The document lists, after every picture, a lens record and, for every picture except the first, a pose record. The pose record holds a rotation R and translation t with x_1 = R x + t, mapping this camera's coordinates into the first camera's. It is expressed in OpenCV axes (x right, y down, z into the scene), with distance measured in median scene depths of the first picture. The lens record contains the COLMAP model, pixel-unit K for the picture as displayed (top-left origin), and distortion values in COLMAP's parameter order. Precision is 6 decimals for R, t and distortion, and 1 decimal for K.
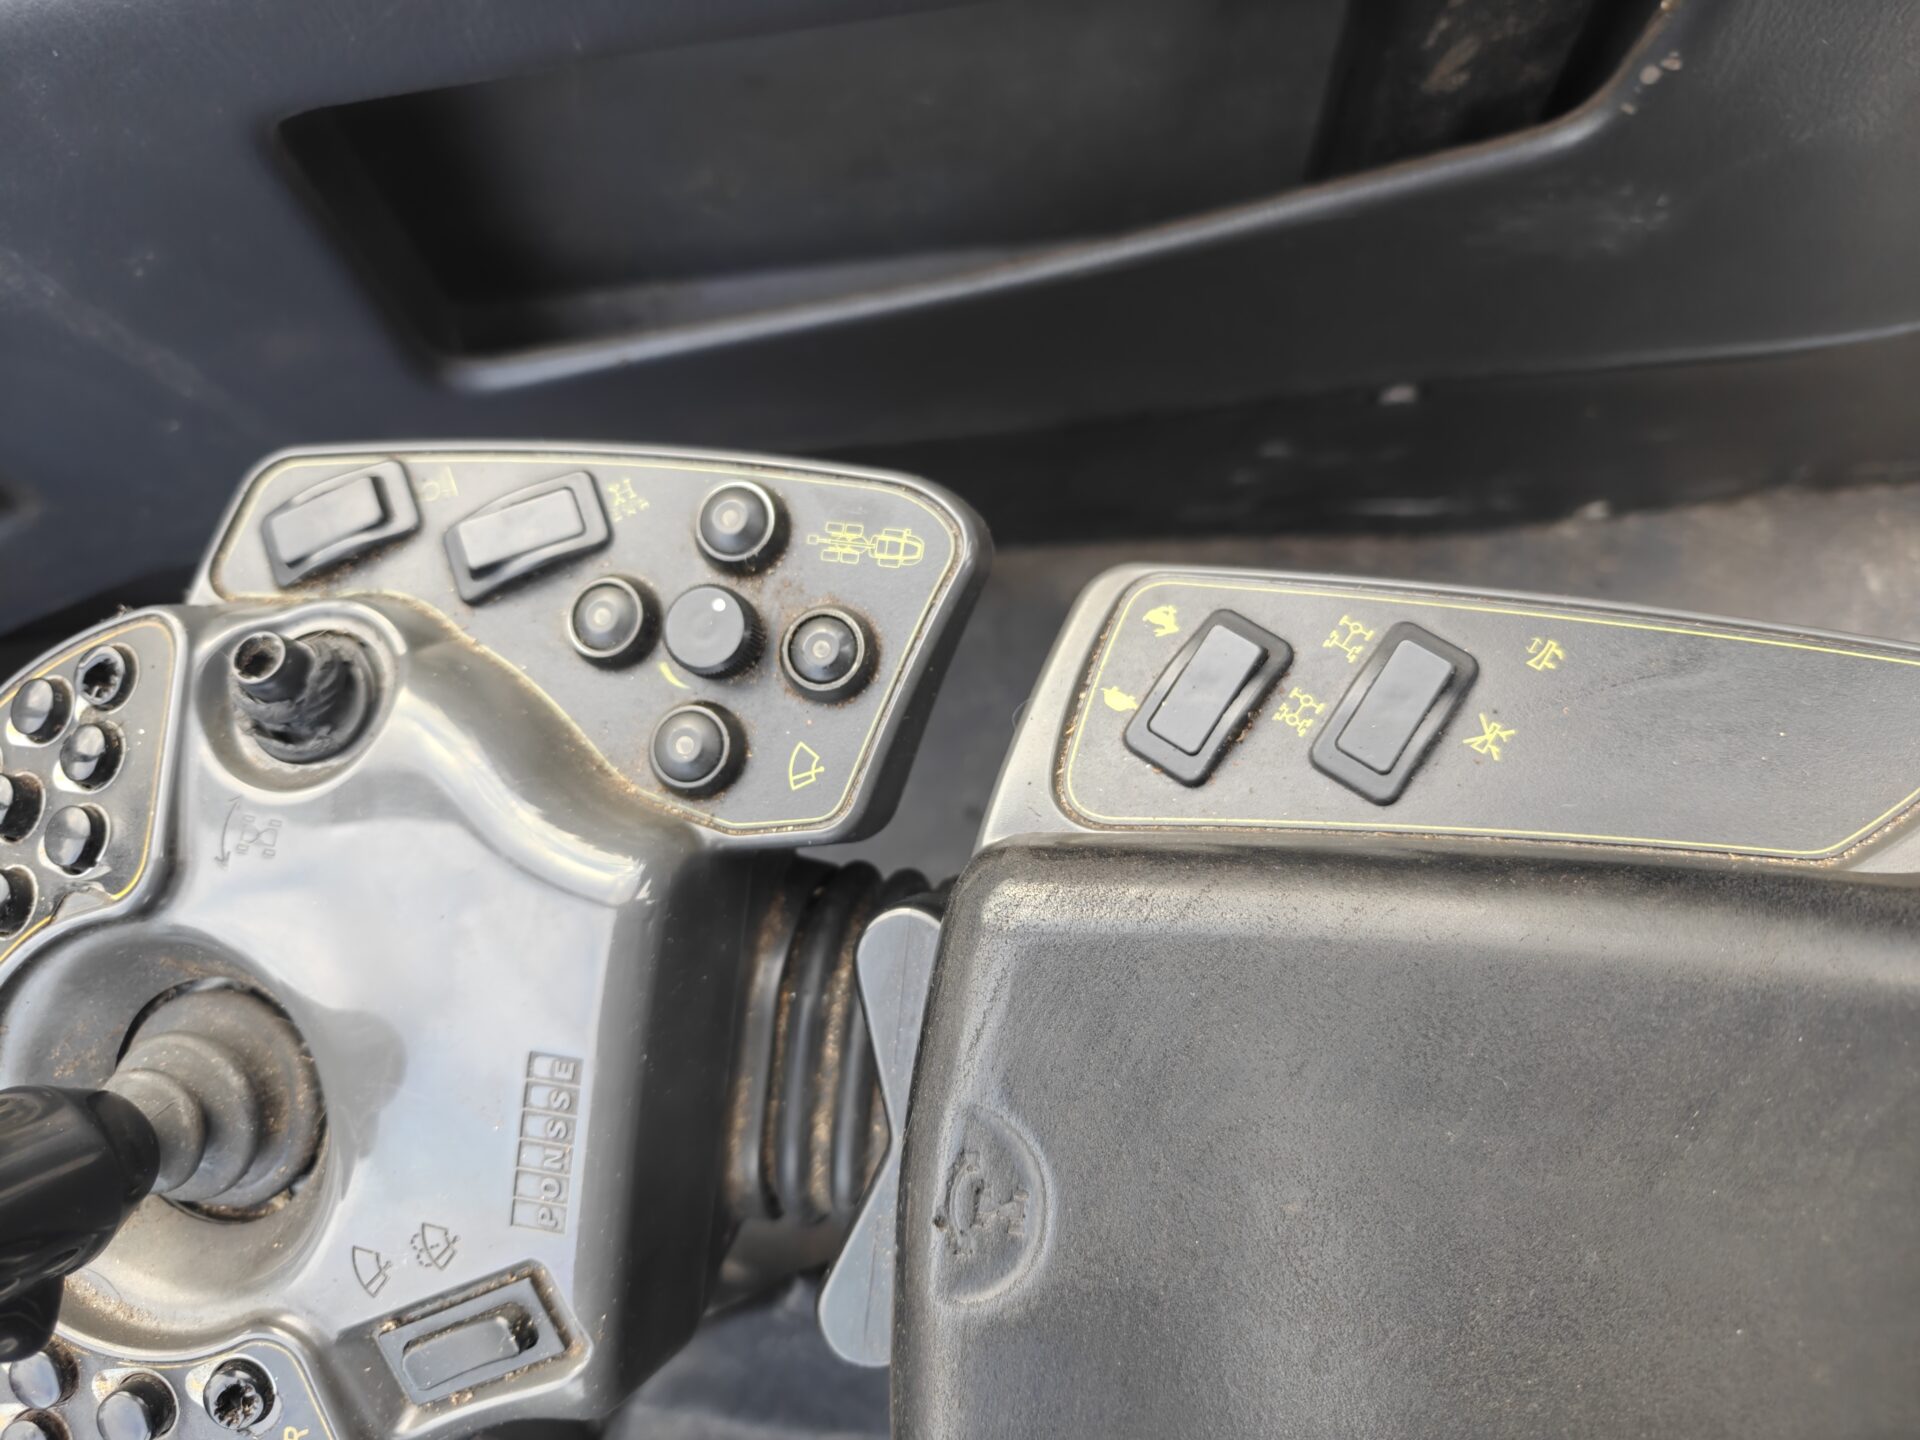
lens RADIAL K [[1357.8, 0, 951.0], [0, 1357.8, 698.7], [0, 0, 1]] dist [0.003874, -0.041390]
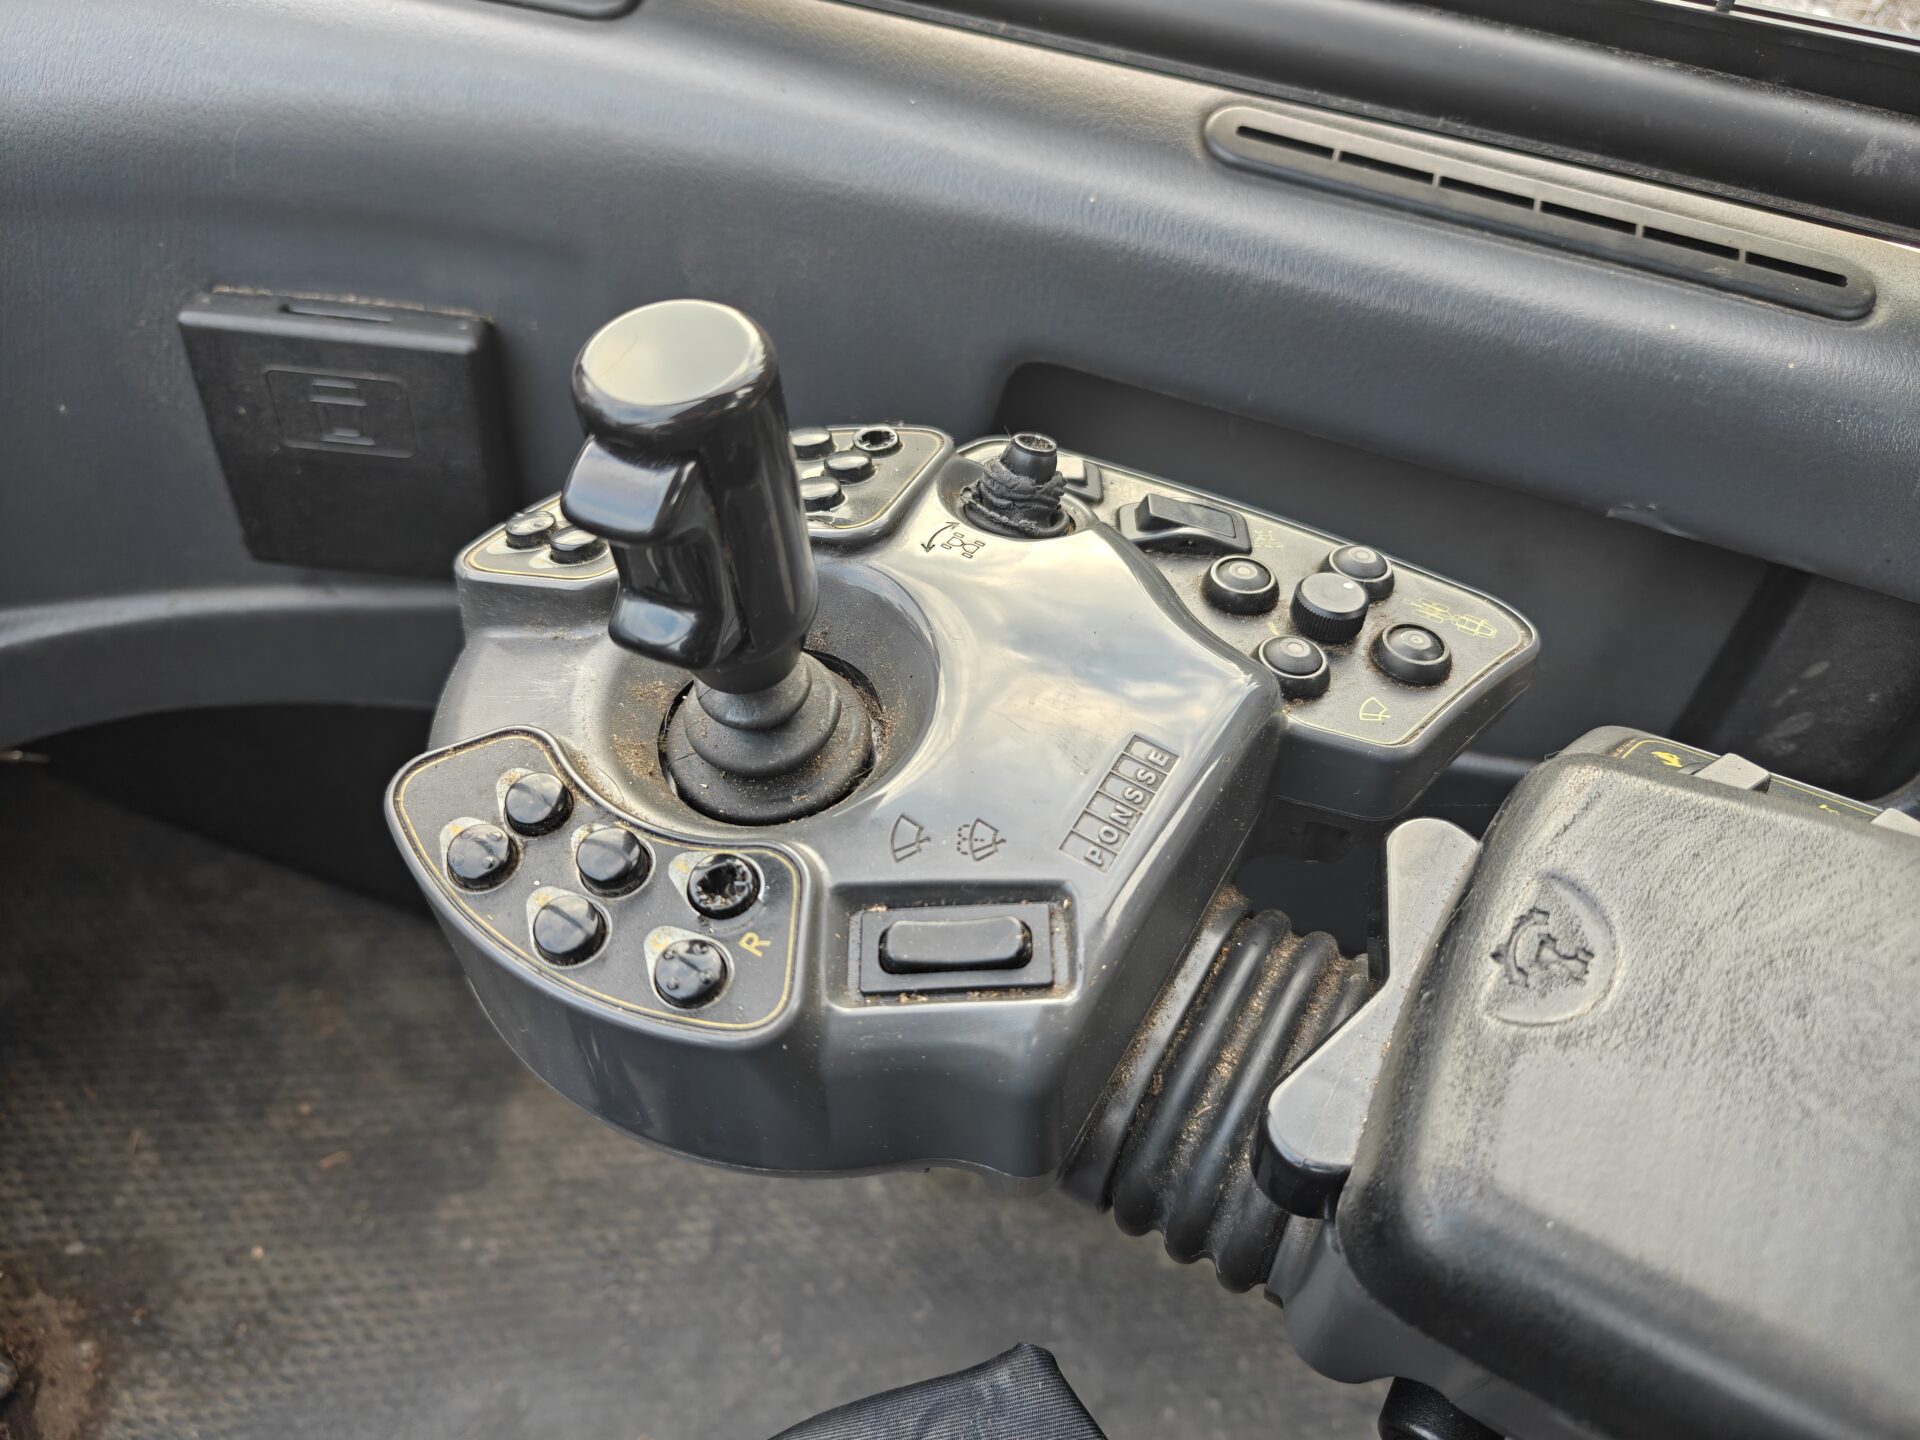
lens RADIAL K [[1332.4, 0, 961.4], [0, 1332.4, 732.9], [0, 0, 1]] dist [0.009859, -0.041995]
pose [[0.903806, 0.408170, -0.128579, -0.277180], [-0.404651, 0.717353, -0.567152, 0.875828], [-0.139257, 0.564625, 0.813515, 0.110707]]
